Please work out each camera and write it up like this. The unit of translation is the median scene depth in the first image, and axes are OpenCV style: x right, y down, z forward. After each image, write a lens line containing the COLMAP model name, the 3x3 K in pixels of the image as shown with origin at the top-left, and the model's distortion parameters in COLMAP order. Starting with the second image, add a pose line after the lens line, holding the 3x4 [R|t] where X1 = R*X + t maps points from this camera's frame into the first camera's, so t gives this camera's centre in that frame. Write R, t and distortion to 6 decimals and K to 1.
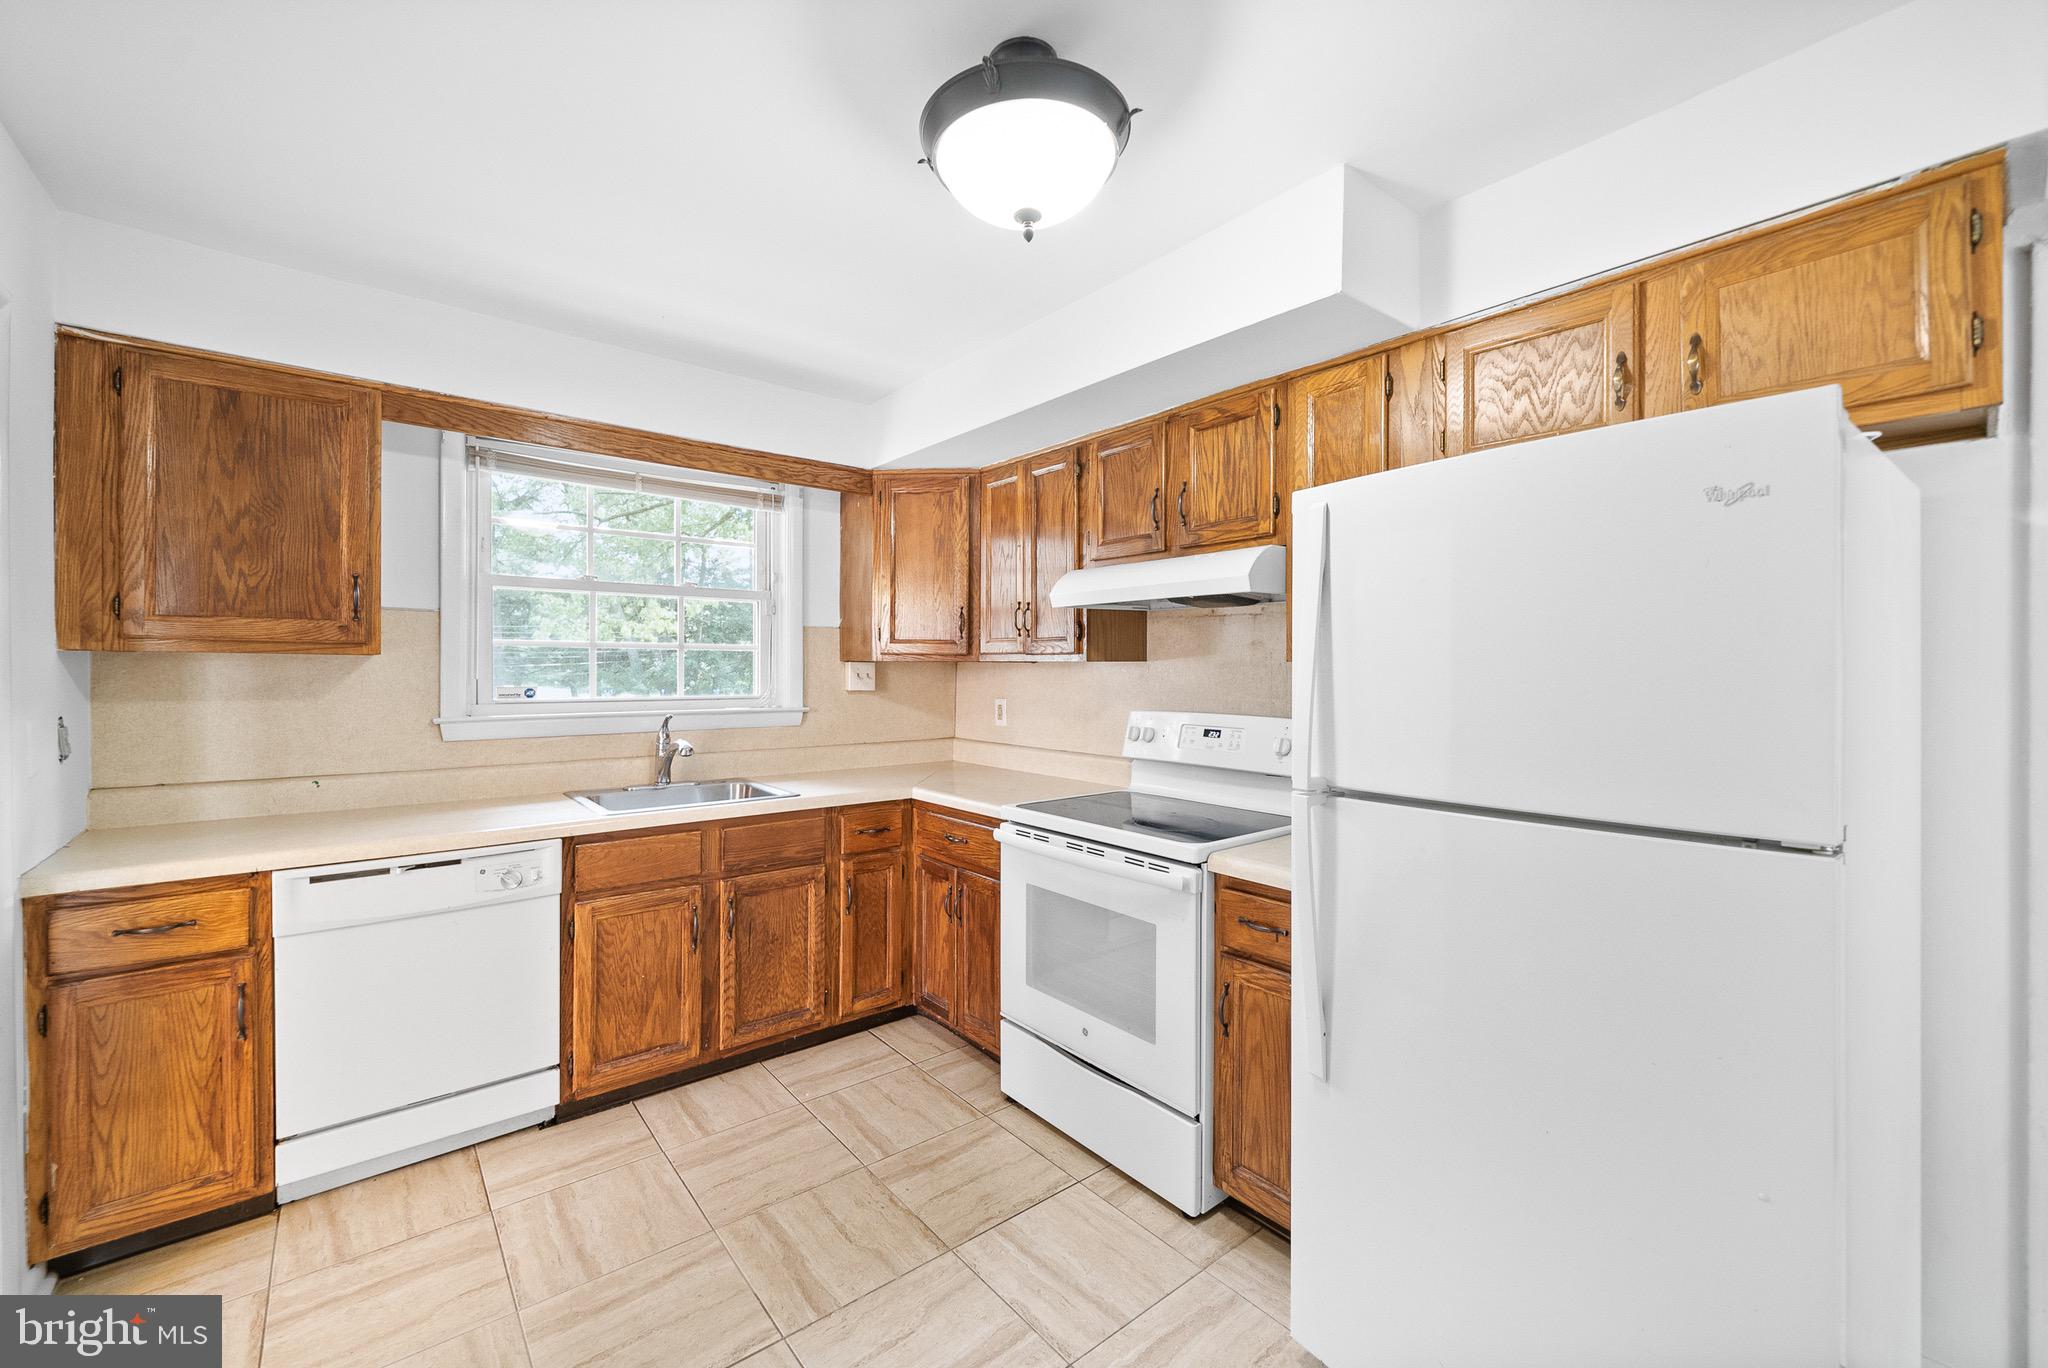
lens RADIAL K [[823.2, 0, 1014.7], [0, 823.2, 689.4], [0, 0, 1]] dist [-0.001205, -0.000153]
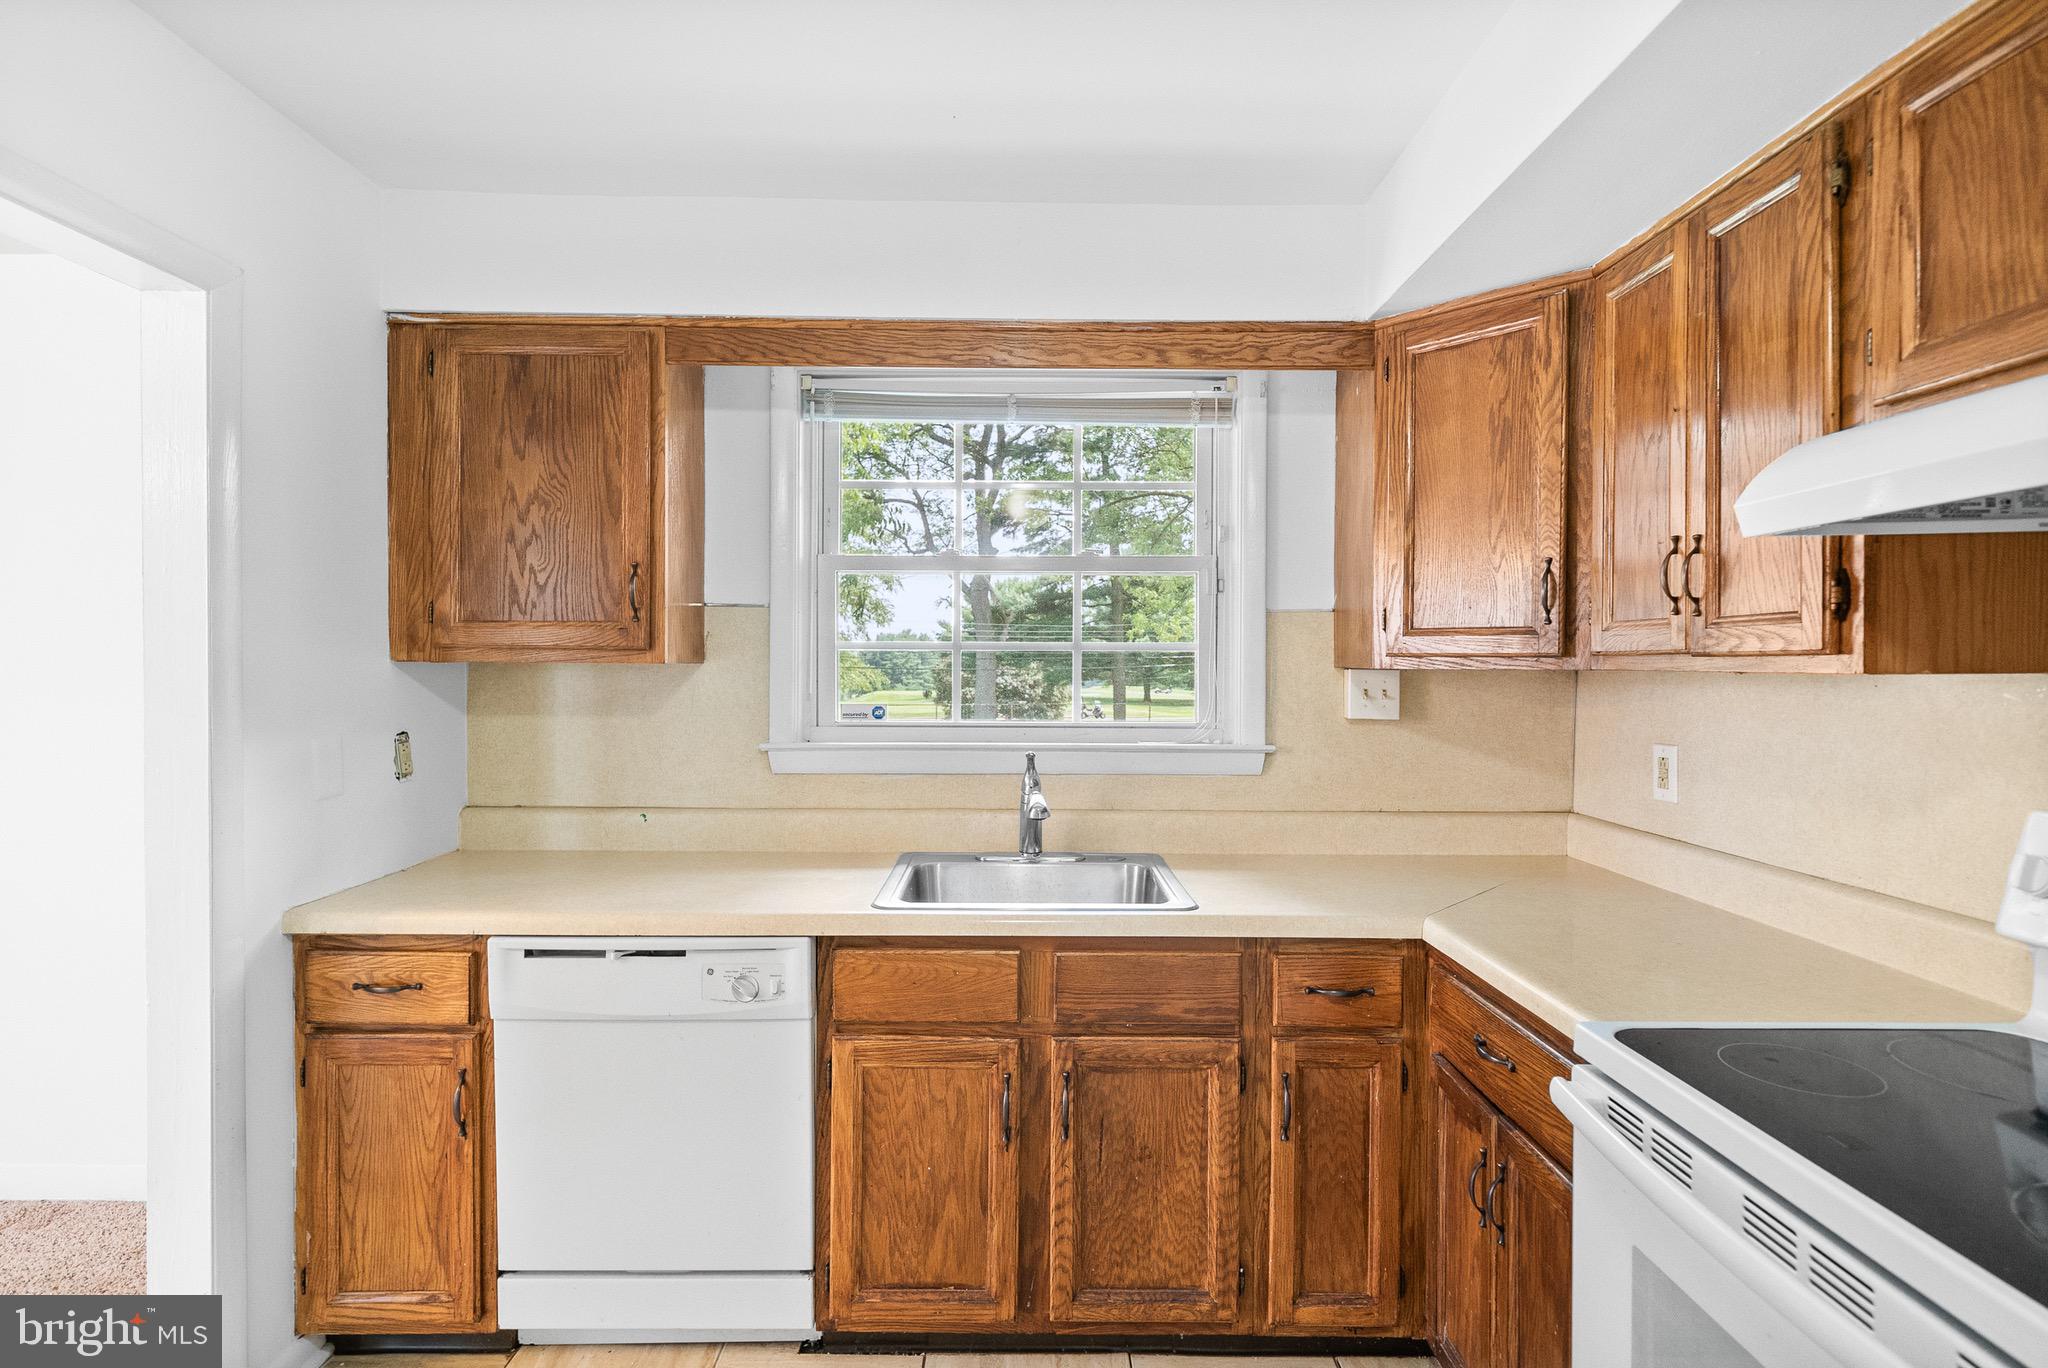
lens RADIAL K [[995.1, 0, 1017.4], [0, 995.1, 677.6], [0, 0, 1]] dist [0.000235, 0.001033]
pose [[0.775861, 0.006860, -0.630867, 0.077529], [-0.017082, 0.999803, -0.010137, -0.021741], [0.630673, 0.018642, 0.775825, 0.411848]]
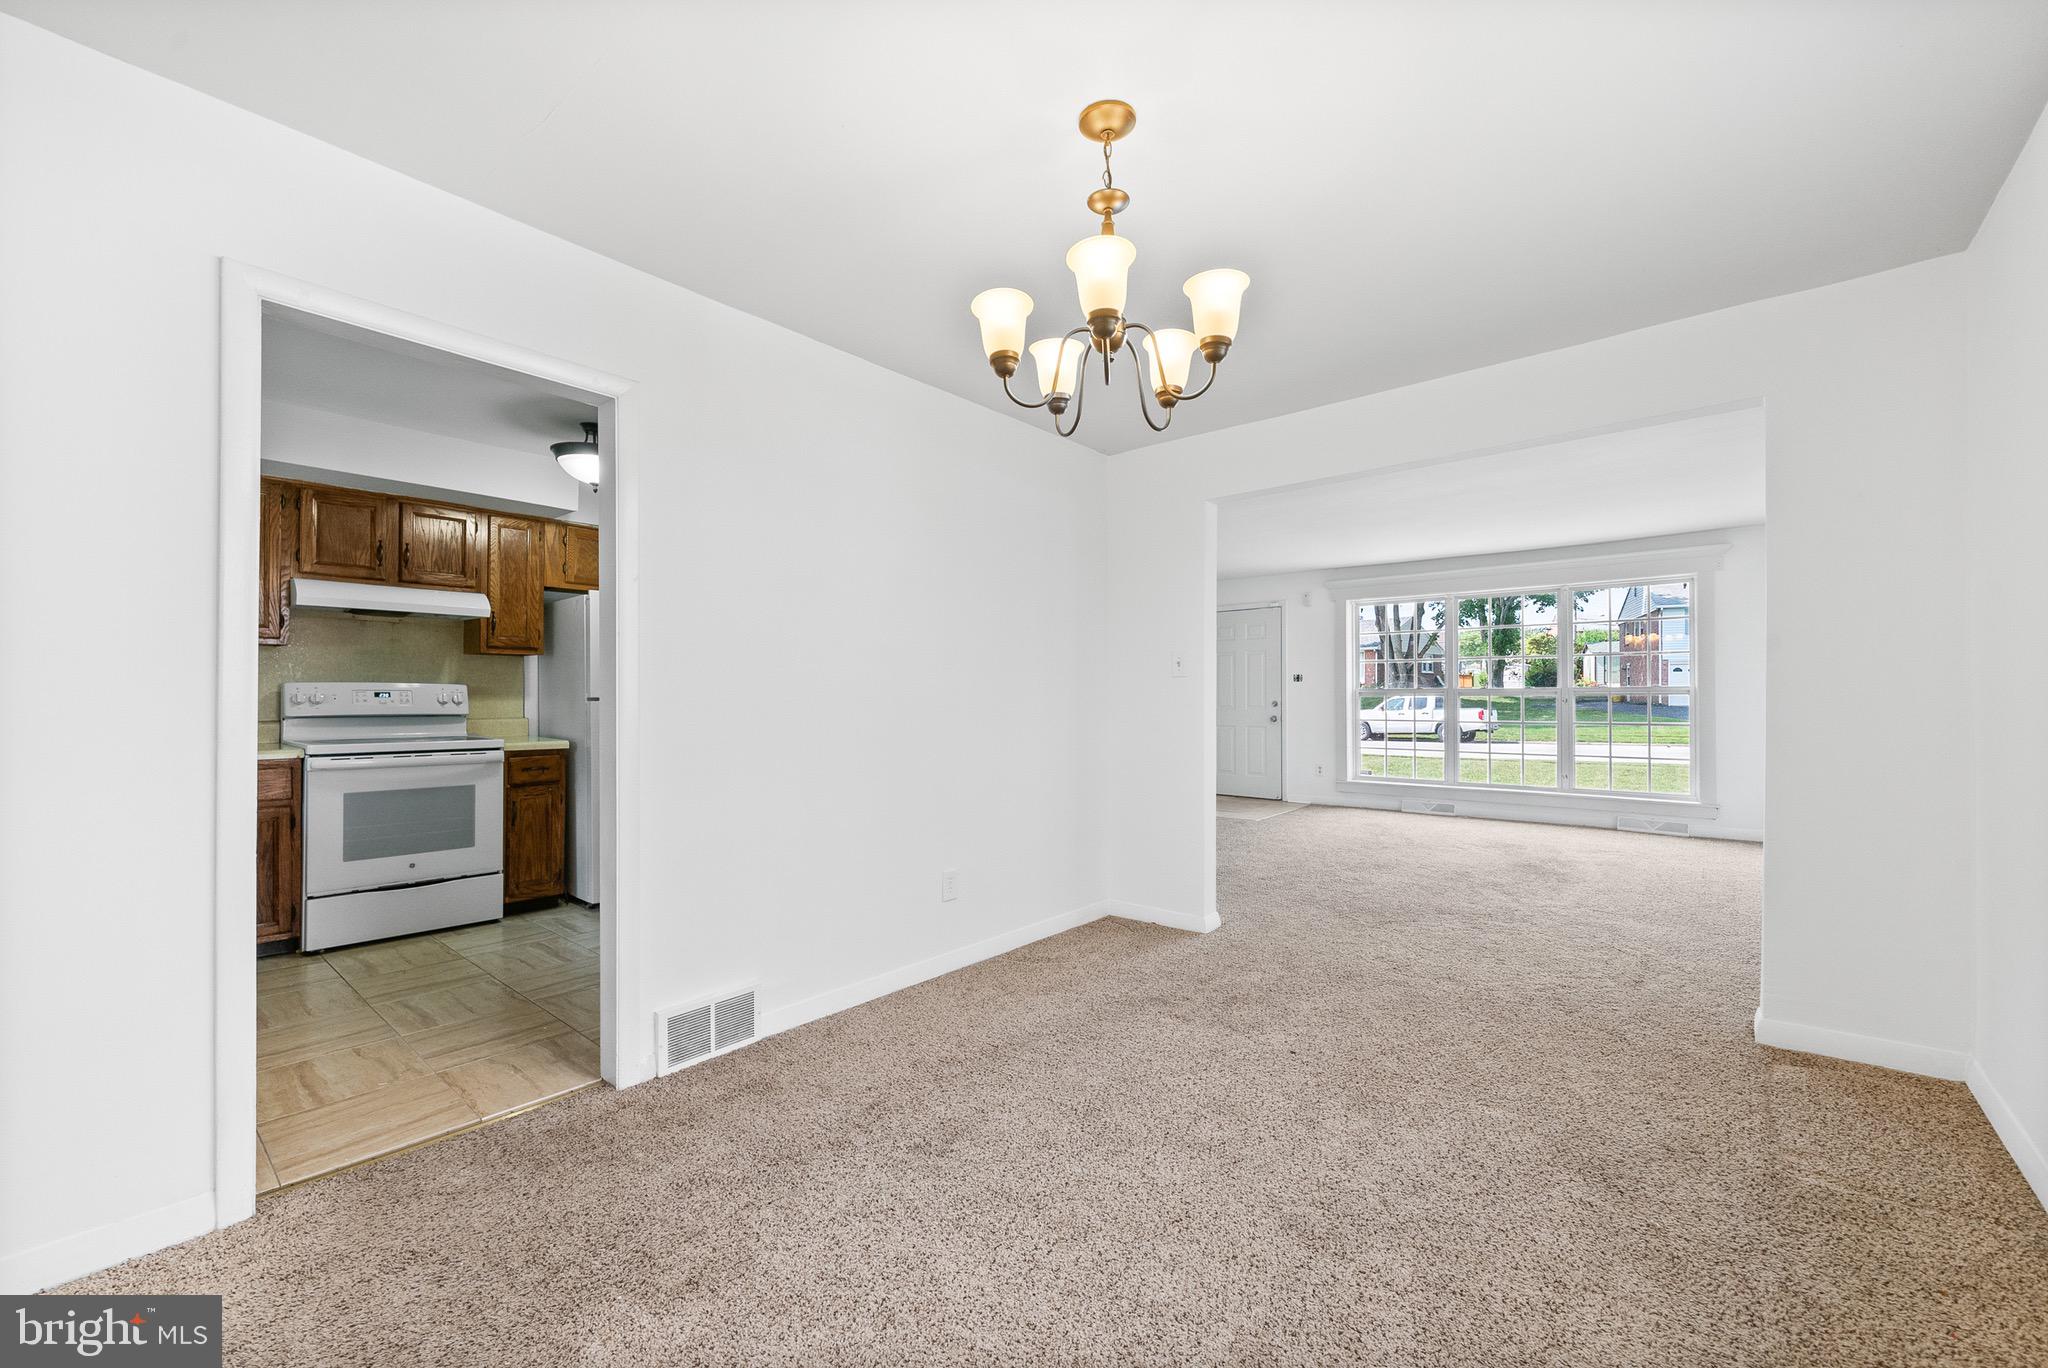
lens RADIAL K [[823.2, 0, 1014.7], [0, 823.2, 689.4], [0, 0, 1]] dist [-0.001205, -0.000153]
pose [[-0.172254, 0.005442, 0.985038, -1.515996], [0.022486, 0.999746, -0.001591, 0.072561], [-0.984796, 0.021875, -0.172333, 0.057058]]
